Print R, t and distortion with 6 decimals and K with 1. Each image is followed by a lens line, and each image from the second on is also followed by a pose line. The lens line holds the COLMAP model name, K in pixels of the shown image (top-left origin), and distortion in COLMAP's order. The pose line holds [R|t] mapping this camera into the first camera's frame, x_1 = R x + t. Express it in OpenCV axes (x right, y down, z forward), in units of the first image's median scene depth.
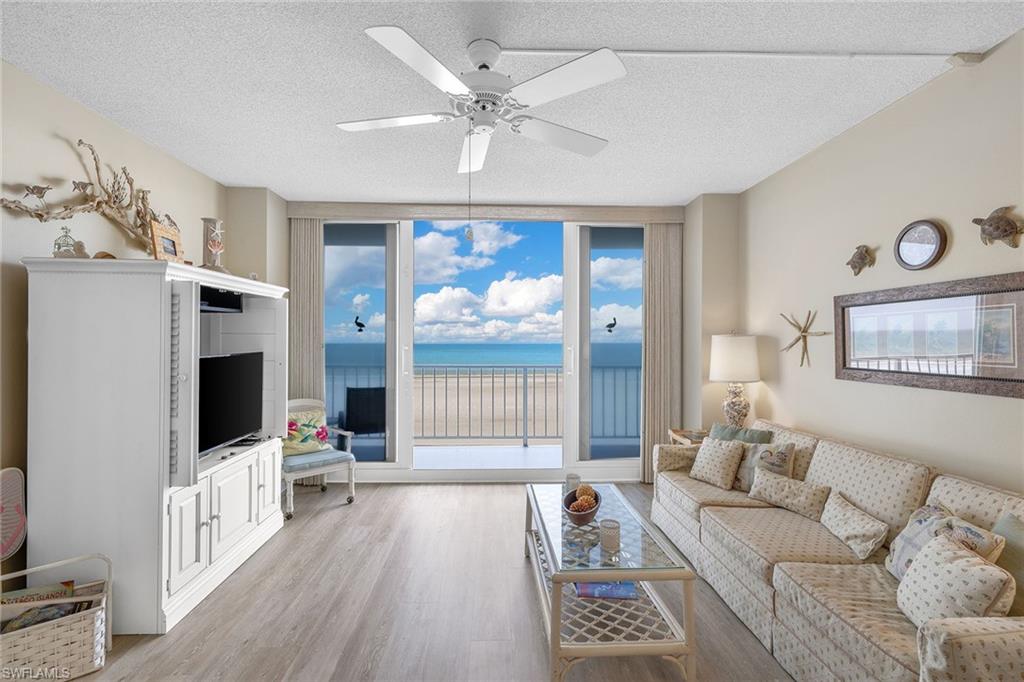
lens RADIAL K [[436.4, 0, 507.2], [0, 436.4, 339.6], [0, 0, 1]] dist [0.000090, 0.000108]
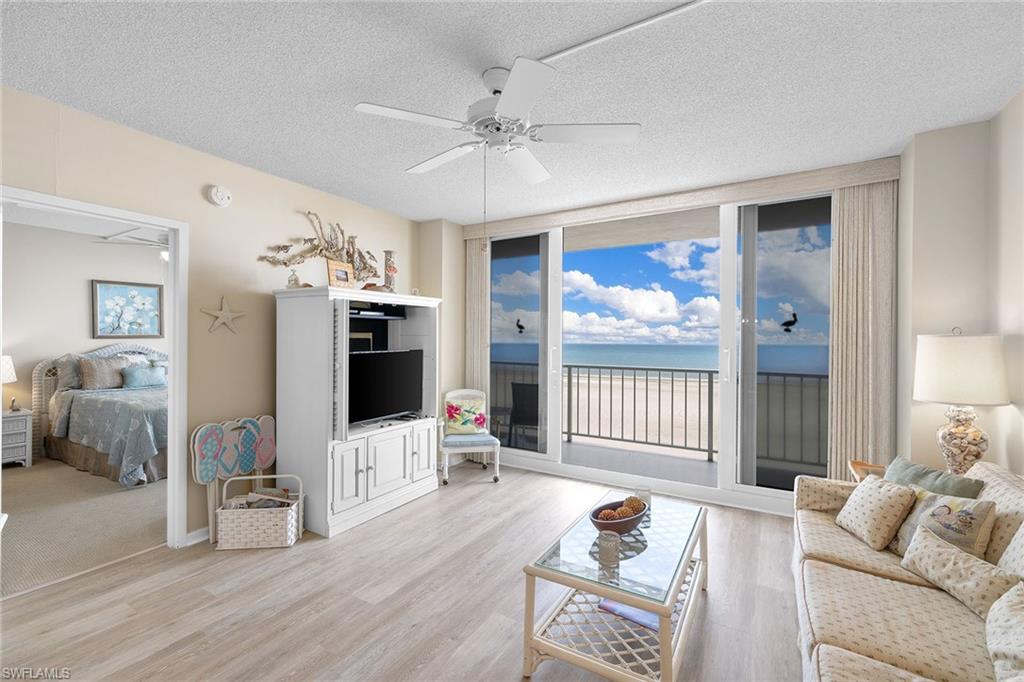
lens RADIAL K [[440.6, 0, 507.5], [0, 440.6, 340.9], [0, 0, 1]] dist [-0.000558, 0.000014]
pose [[0.837109, 0.003349, -0.547025, 0.391114], [-0.002460, 0.999994, 0.002357, -0.000503], [0.547030, -0.000628, 0.837113, 0.057482]]
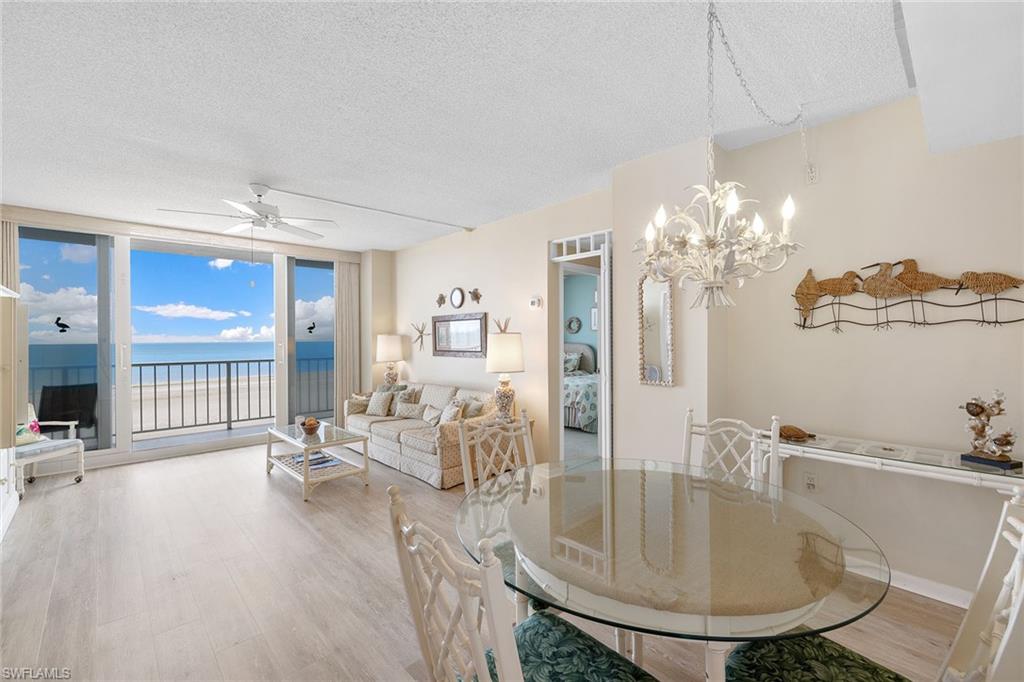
lens RADIAL K [[436.4, 0, 507.2], [0, 436.4, 339.6], [0, 0, 1]] dist [0.000090, 0.000108]
pose [[0.756088, -0.009368, 0.654403, -0.333426], [0.006395, 0.999956, 0.006927, -0.000839], [-0.654439, -0.001053, 0.756114, -0.786576]]
